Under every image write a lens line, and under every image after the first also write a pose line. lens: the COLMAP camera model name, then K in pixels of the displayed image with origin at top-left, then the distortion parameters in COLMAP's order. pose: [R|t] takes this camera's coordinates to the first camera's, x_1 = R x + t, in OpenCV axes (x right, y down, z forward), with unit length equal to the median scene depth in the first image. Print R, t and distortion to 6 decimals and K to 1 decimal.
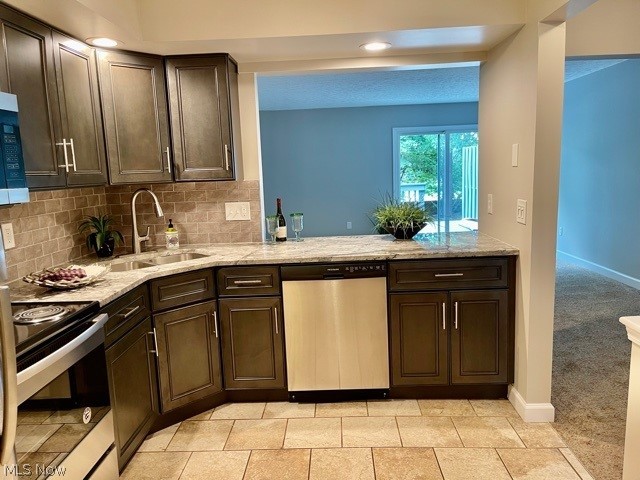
lens RADIAL K [[479.1, 0, 314.3], [0, 479.1, 242.0], [0, 0, 1]] dist [0.068325, -0.092008]
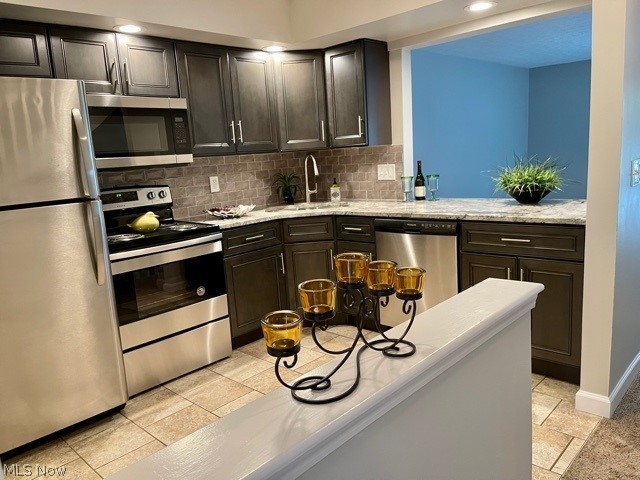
lens RADIAL K [[479.1, 0, 319.9], [0, 479.1, 240.7], [0, 0, 1]] dist [0.068325, -0.092008]
pose [[0.752731, 0.106776, -0.649611, 0.599141], [-0.061095, 0.993831, 0.092562, 0.003896], [0.655487, -0.029987, 0.754611, 0.011759]]
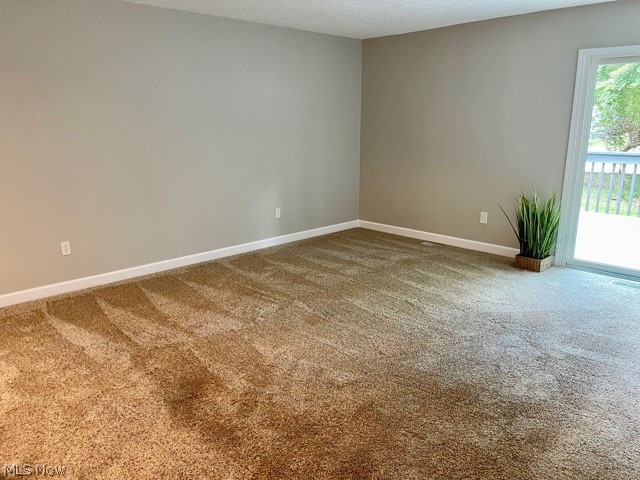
lens RADIAL K [[479.1, 0, 316.3], [0, 479.1, 240.5], [0, 0, 1]] dist [0.068325, -0.092008]
pose [[0.724703, 0.198946, -0.659717, 1.056917], [-0.125876, 0.979526, 0.157113, -0.241858], [0.677467, -0.030817, 0.734908, 1.244111]]
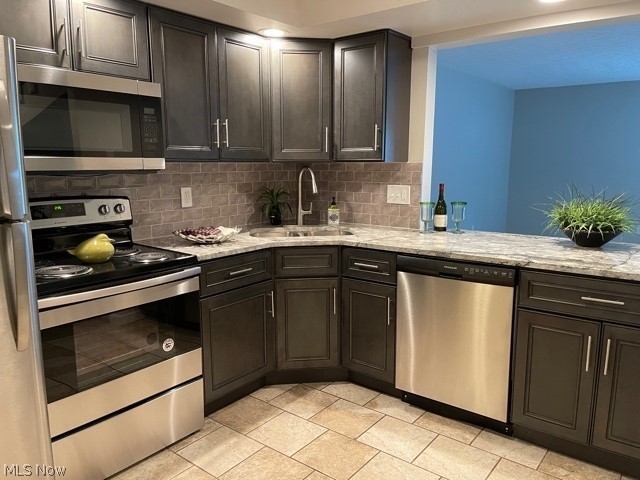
lens RADIAL K [[479.1, 0, 315.8], [0, 479.1, 241.7], [0, 0, 1]] dist [0.068325, -0.092008]
pose [[0.806948, 0.133550, -0.575325, 0.332518], [-0.116904, 0.990944, 0.066058, -0.017207], [0.578937, 0.013953, 0.815253, 0.143403]]
